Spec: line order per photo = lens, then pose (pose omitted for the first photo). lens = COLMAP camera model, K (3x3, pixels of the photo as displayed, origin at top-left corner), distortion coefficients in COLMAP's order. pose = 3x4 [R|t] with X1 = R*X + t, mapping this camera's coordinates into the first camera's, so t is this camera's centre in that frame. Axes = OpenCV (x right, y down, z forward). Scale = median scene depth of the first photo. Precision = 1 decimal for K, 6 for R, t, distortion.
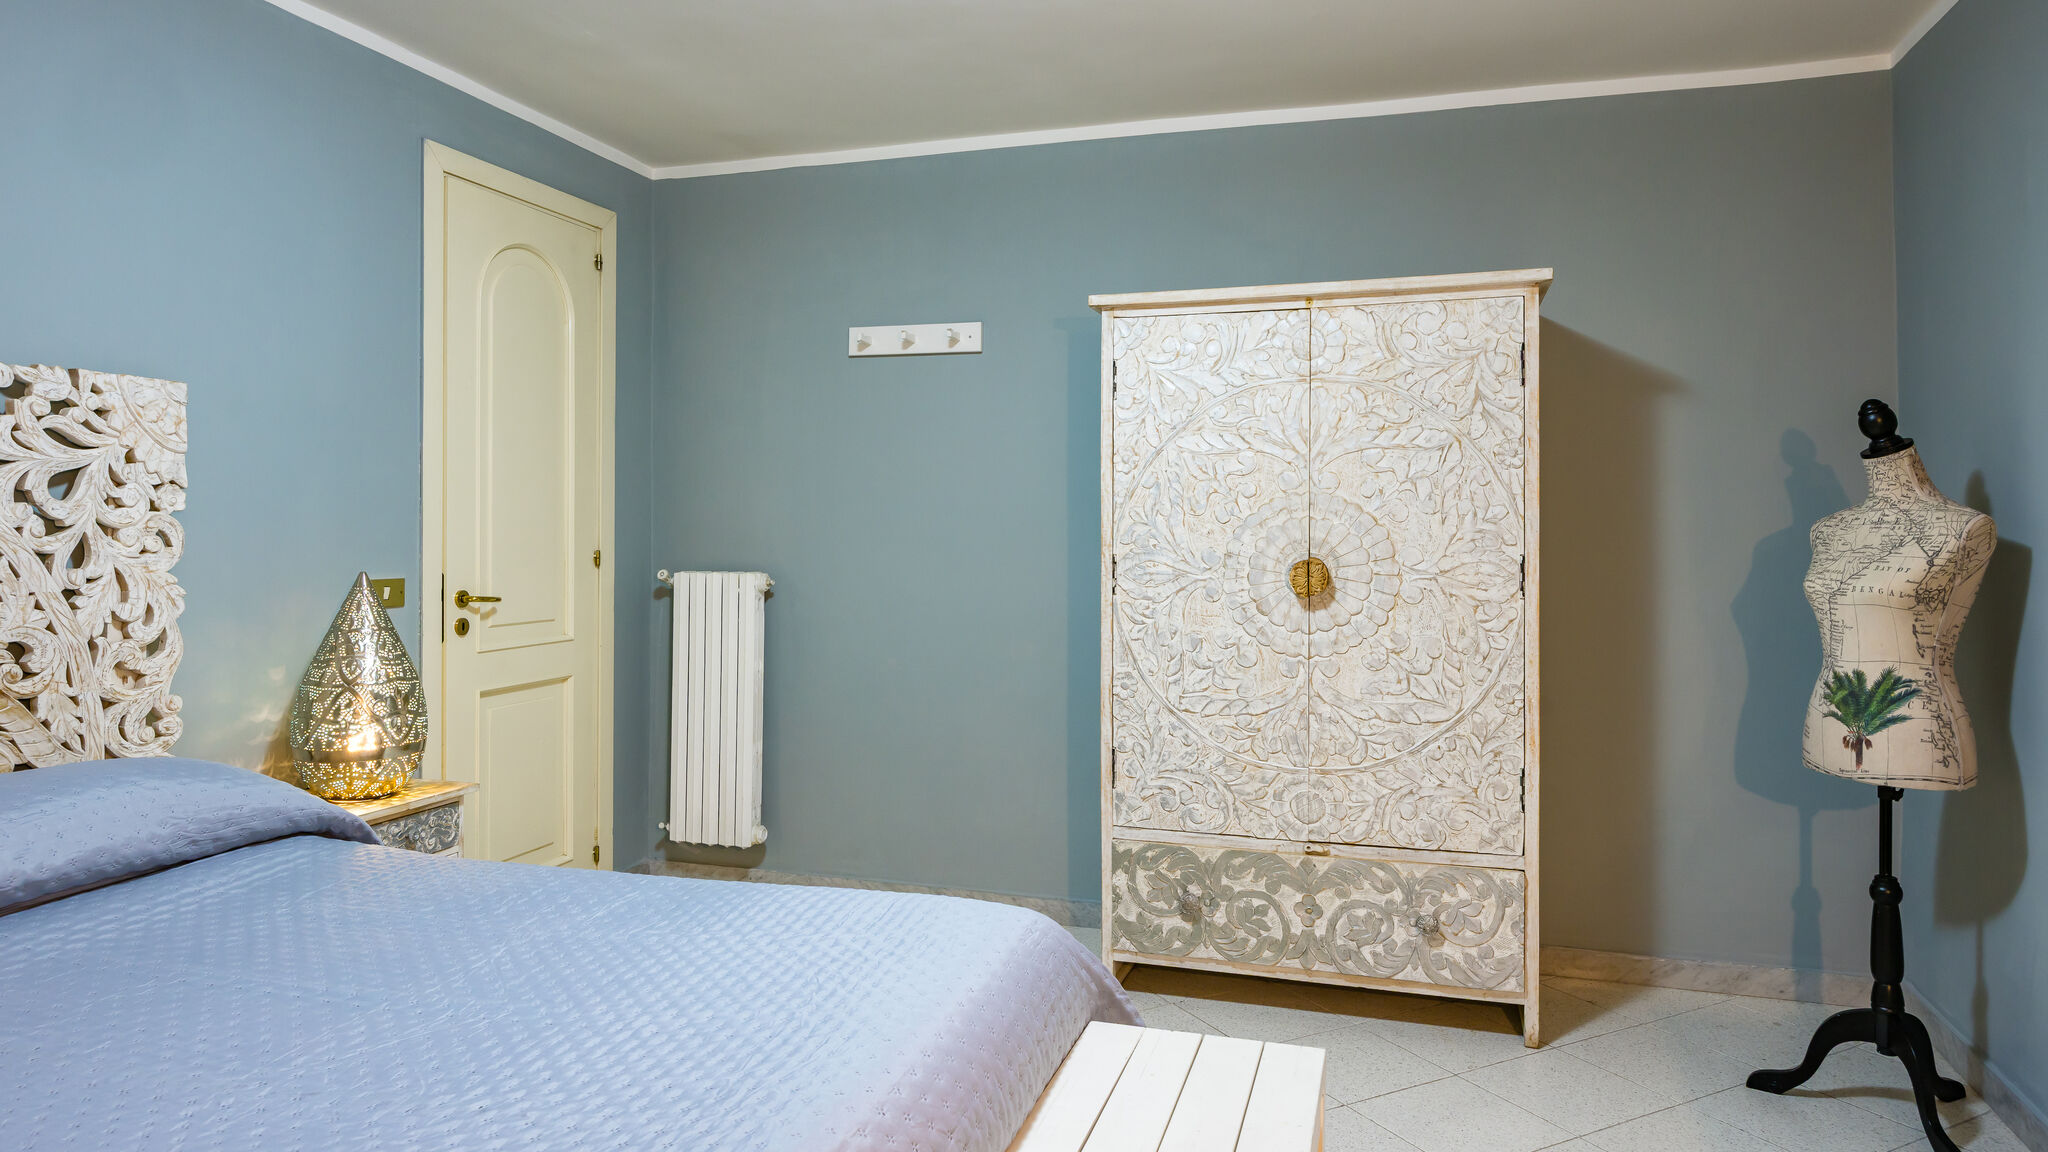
lens RADIAL K [[1241.2, 0, 1025.0], [0, 1241.2, 530.7], [0, 0, 1]] dist [-0.000361, -0.001205]
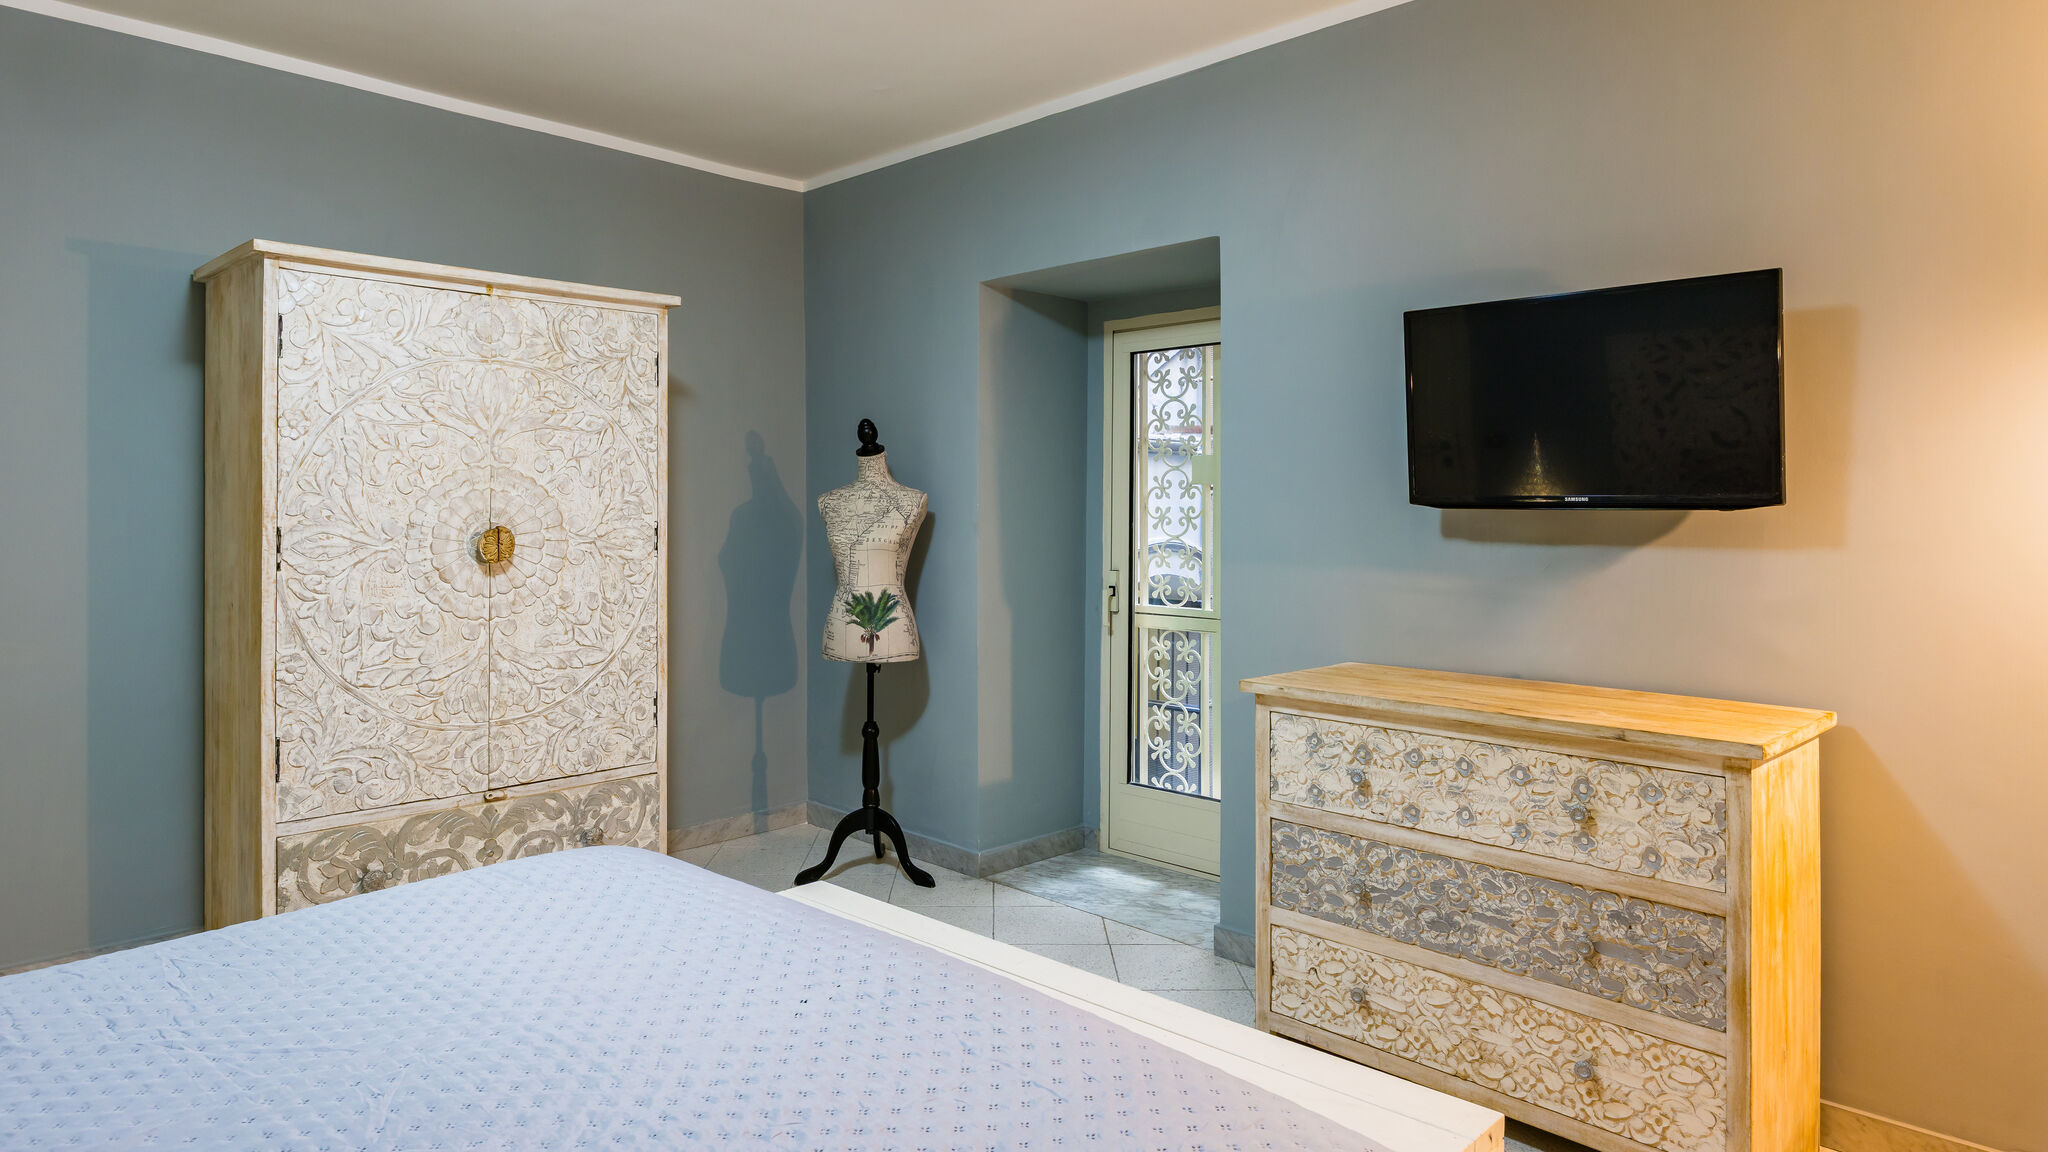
lens RADIAL K [[1179.4, 0, 1024.0], [0, 1179.4, 507.3], [0, 0, 1]] dist [-0.001745, -0.000505]
pose [[0.458646, -0.002017, 0.888617, -0.463316], [-0.003178, 0.999987, 0.003910, -0.000449], [-0.888613, -0.004617, 0.458634, 0.118332]]
